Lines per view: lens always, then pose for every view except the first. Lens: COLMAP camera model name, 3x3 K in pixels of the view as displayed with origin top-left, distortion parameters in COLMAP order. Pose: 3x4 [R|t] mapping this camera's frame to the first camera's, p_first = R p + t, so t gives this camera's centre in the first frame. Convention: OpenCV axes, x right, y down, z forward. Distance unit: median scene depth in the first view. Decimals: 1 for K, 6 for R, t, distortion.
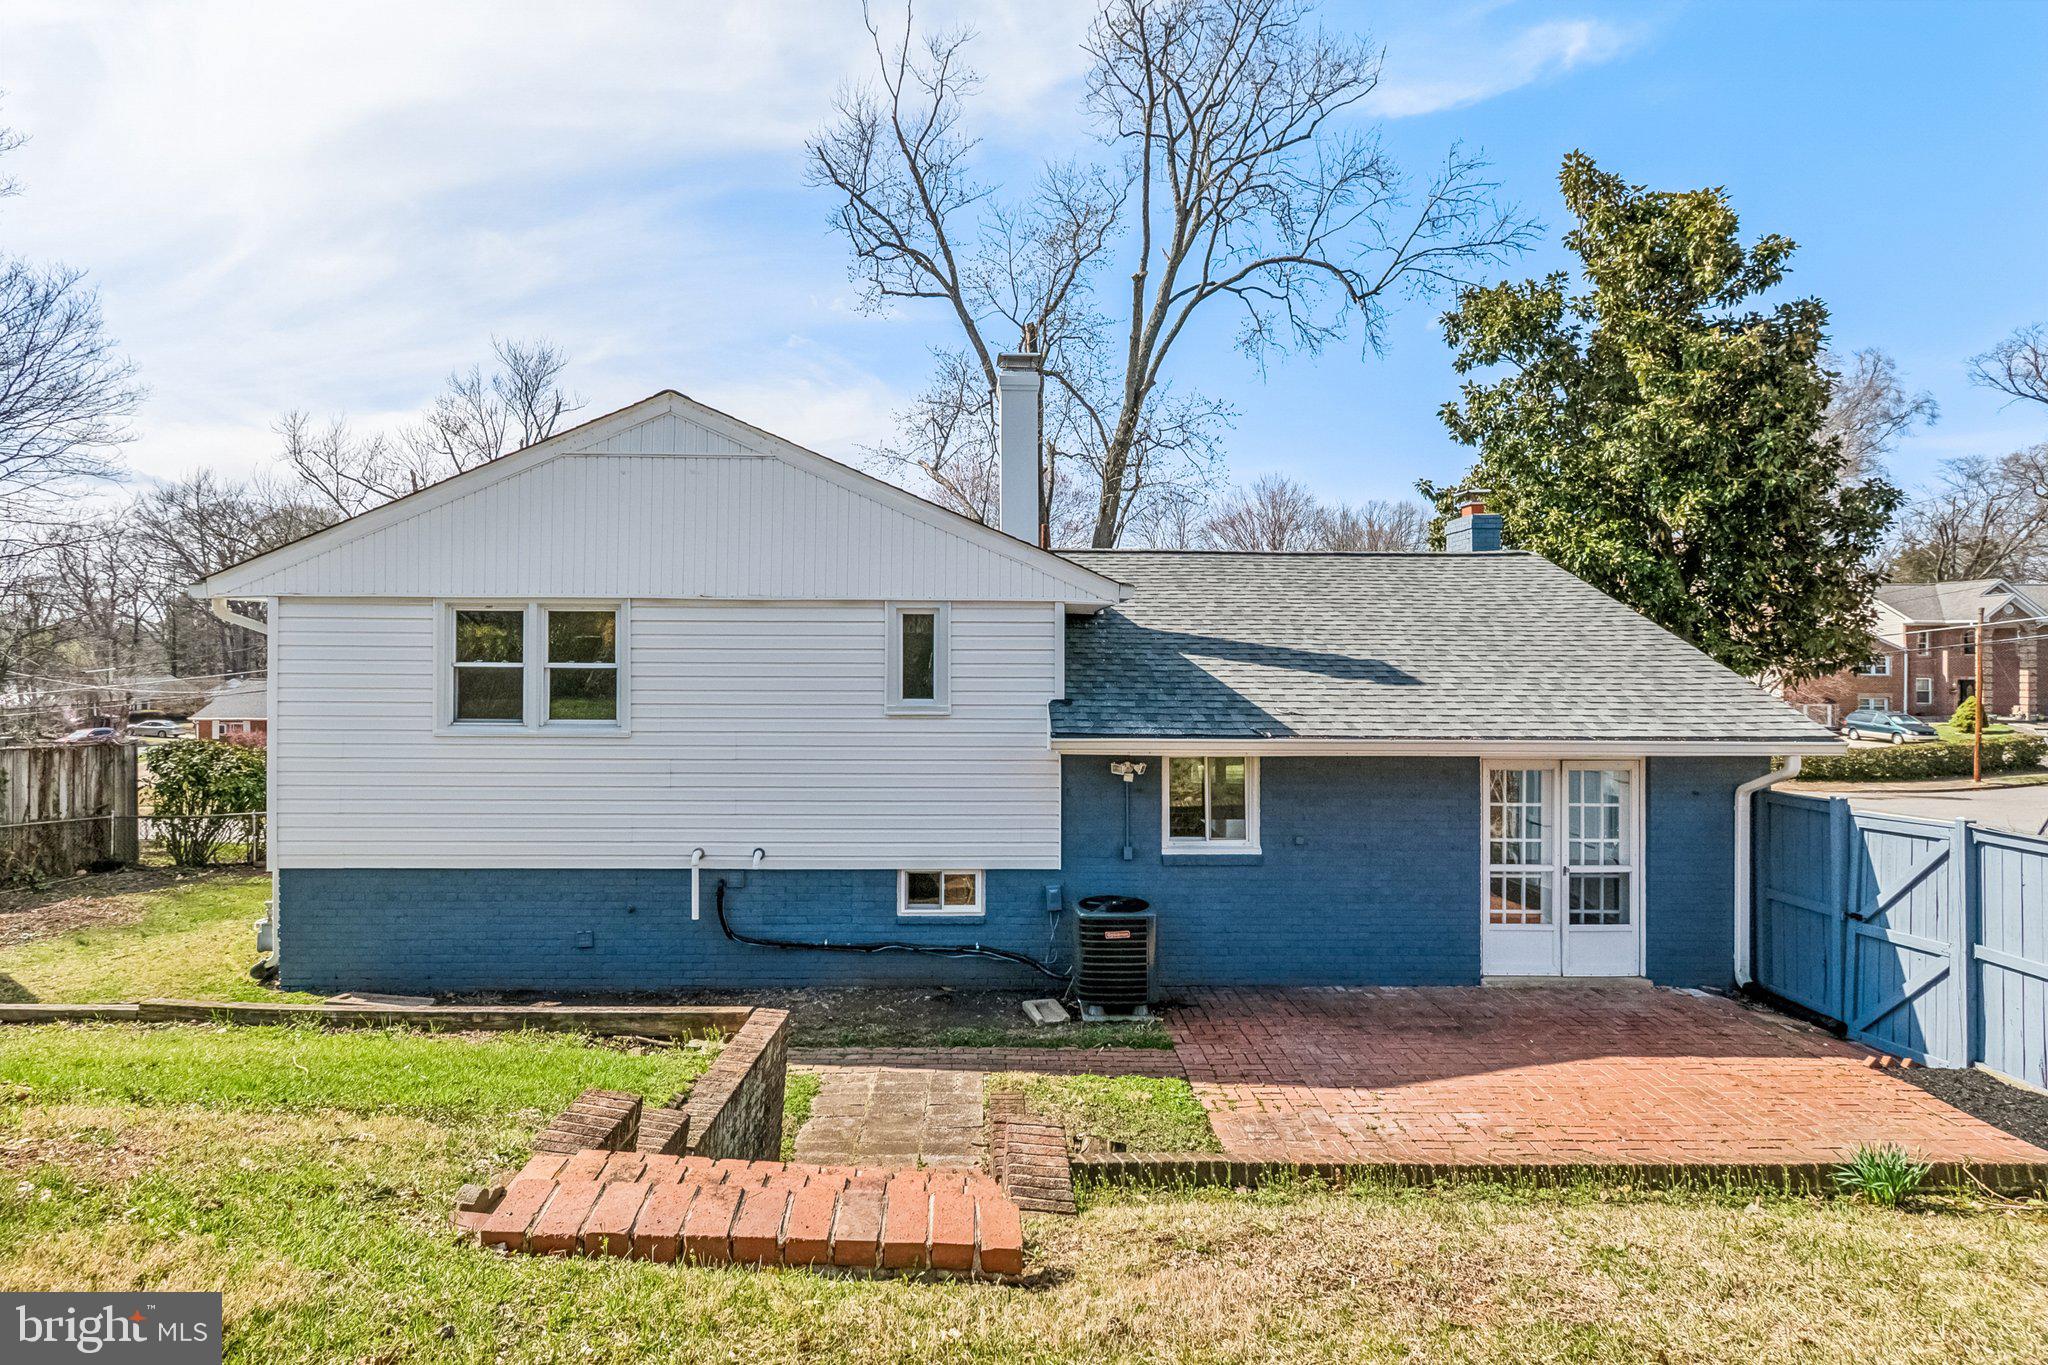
lens RADIAL K [[1094.4, 0, 1024.0], [0, 1094.4, 682.5], [0, 0, 1]] dist [0.000496, -0.001138]
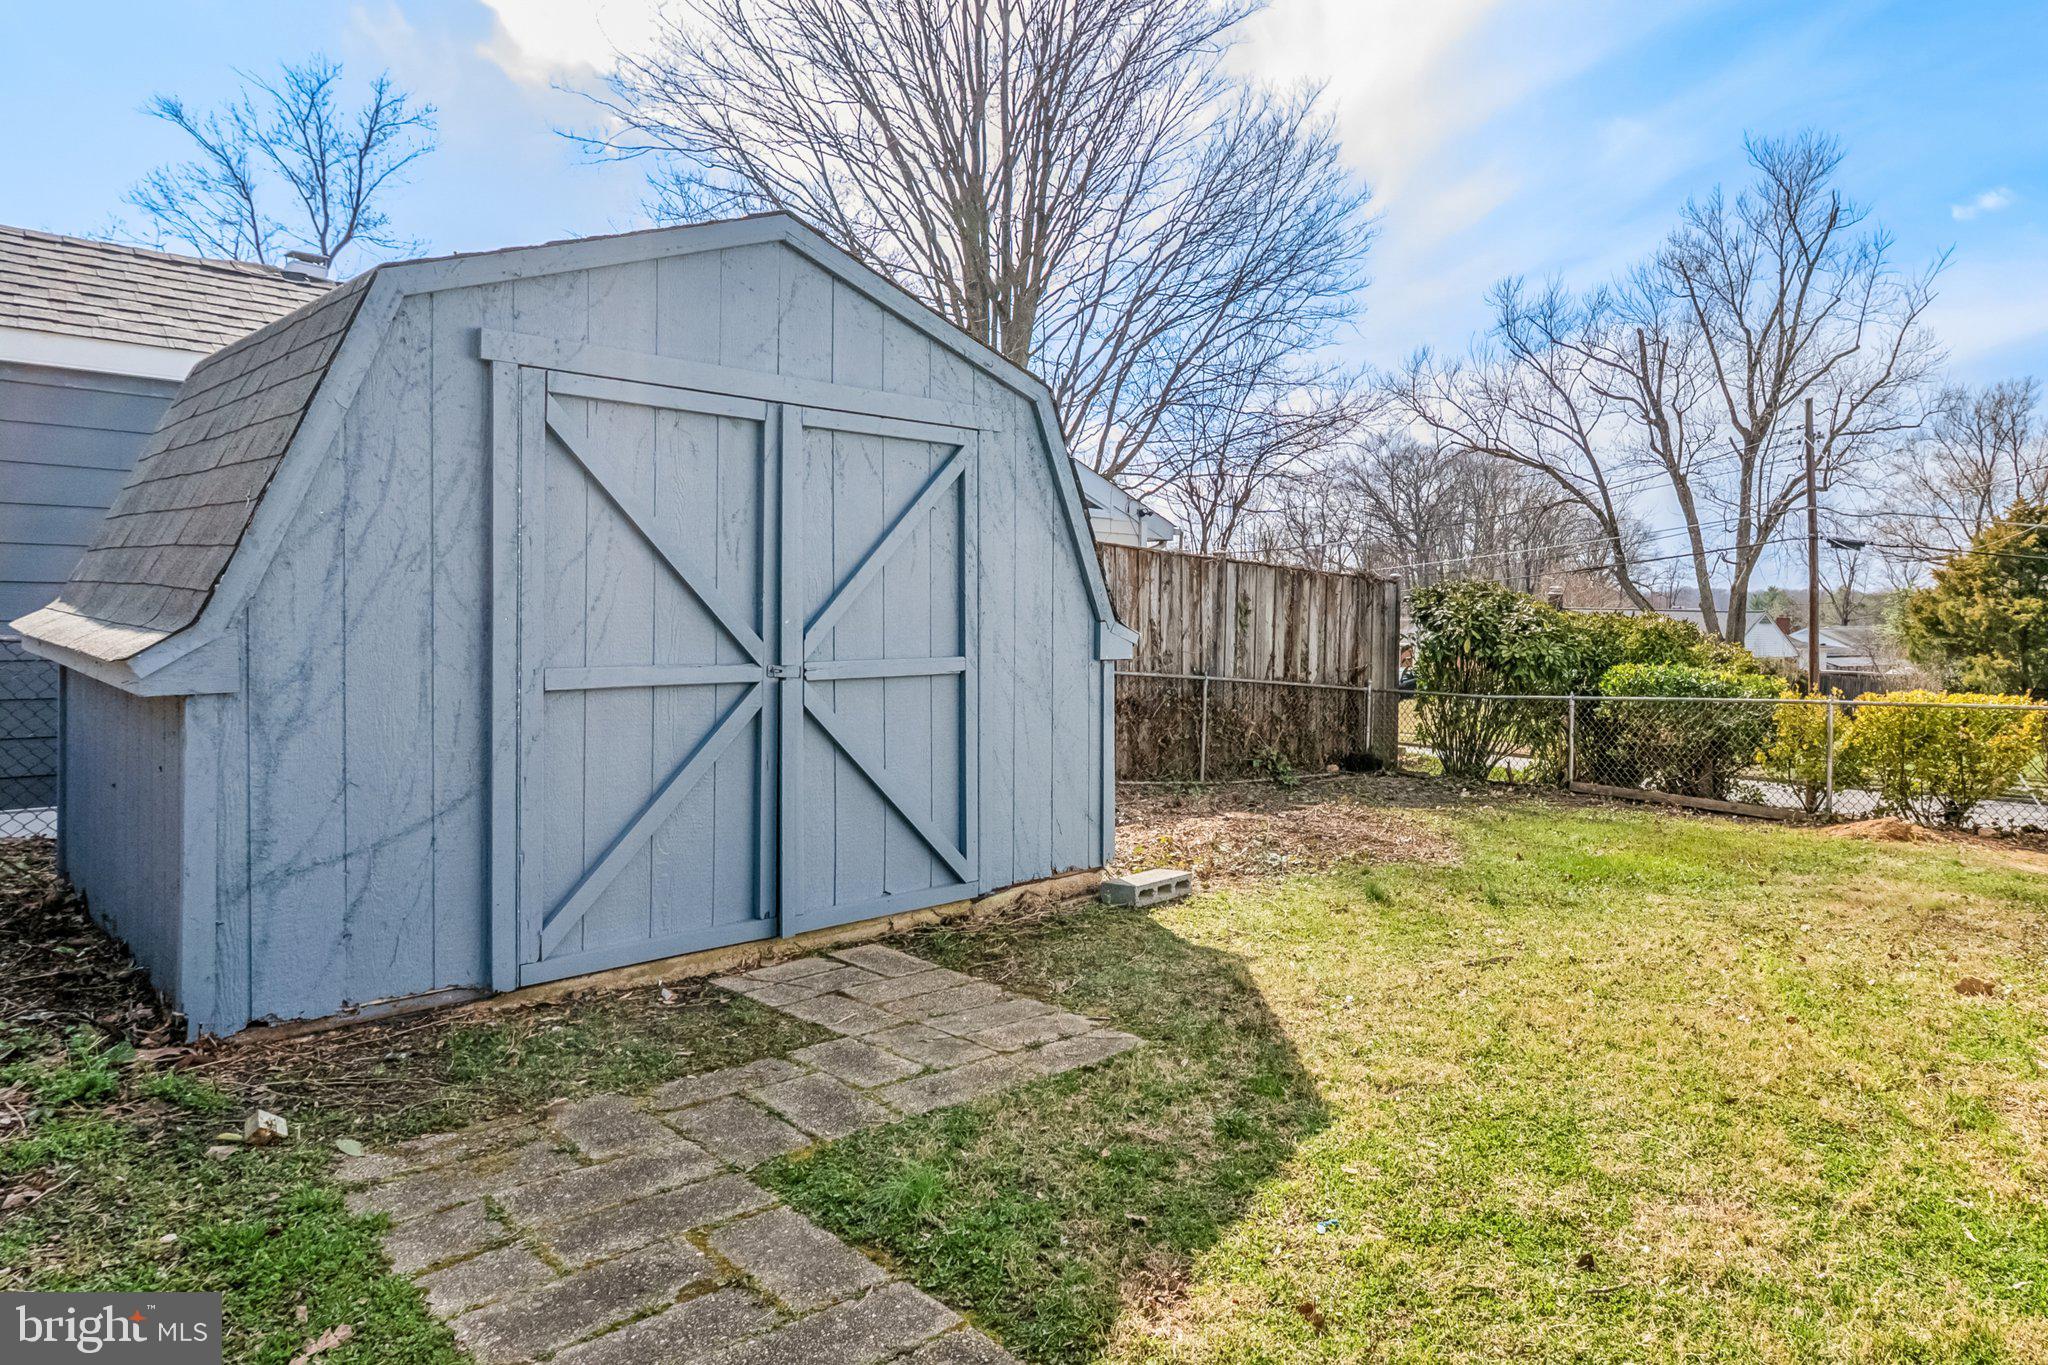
lens RADIAL K [[1320.6, 0, 1024.0], [0, 1320.6, 682.5], [0, 0, 1]] dist [-0.003481, -0.000566]
pose [[0.608557, 0.045478, -0.792206, -0.360838], [-0.010771, 0.998738, 0.049061, 0.087244], [0.793437, -0.021324, 0.608279, 0.387176]]
